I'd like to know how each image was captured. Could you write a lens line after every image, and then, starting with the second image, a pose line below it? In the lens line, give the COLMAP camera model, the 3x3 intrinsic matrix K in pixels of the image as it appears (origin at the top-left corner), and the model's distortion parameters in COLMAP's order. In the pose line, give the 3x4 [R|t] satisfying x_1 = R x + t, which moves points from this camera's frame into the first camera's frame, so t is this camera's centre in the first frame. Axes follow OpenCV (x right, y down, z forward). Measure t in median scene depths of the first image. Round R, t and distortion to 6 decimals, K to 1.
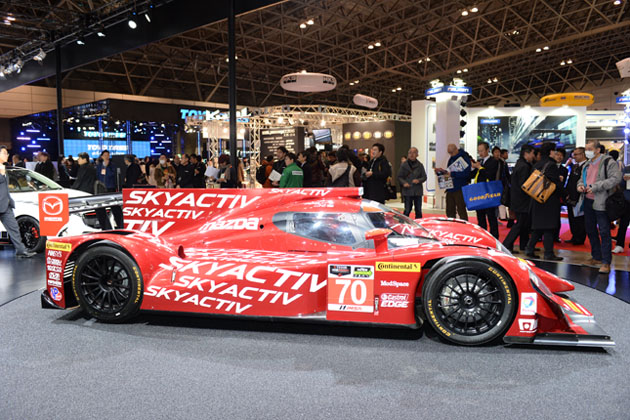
lens RADIAL K [[500.5, 0, 315.6], [0, 500.5, 207.6], [0, 0, 1]] dist [-0.048861, 0.005353]
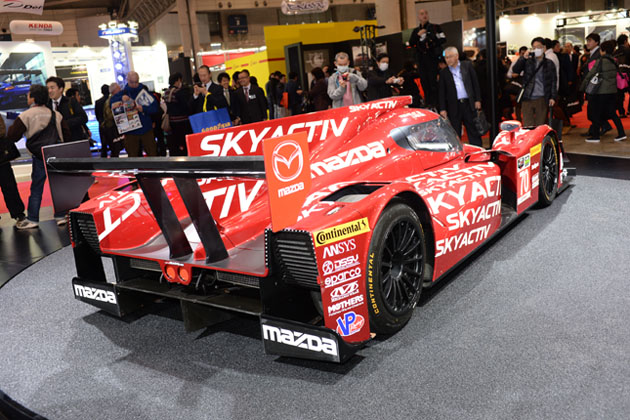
lens RADIAL K [[588.0, 0, 315.4], [0, 588.0, 210.3], [0, 0, 1]] dist [-0.021824, 0.000000]
pose [[0.411572, -0.228828, 0.882183, -0.893526], [0.175573, 0.969742, 0.169629, -0.042843], [-0.894306, 0.085073, 0.439295, 0.636132]]
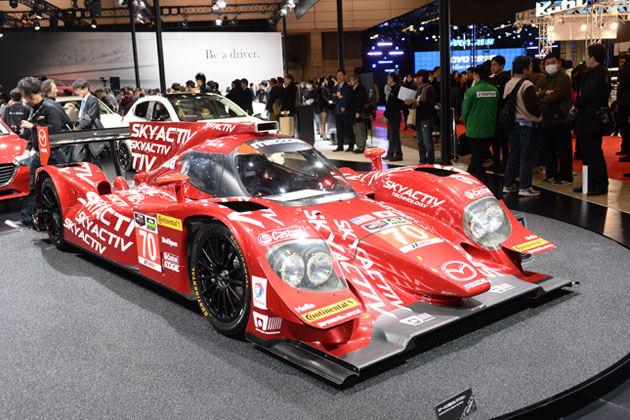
lens RADIAL K [[660.3, 0, 313.5], [0, 660.3, 206.1], [0, 0, 1]] dist [-0.045098, 0.000000]
pose [[0.756978, 0.086428, -0.647700, 0.760633], [-0.016271, 0.993400, 0.113541, -0.025231], [0.653238, -0.075409, 0.753388, 0.246062]]
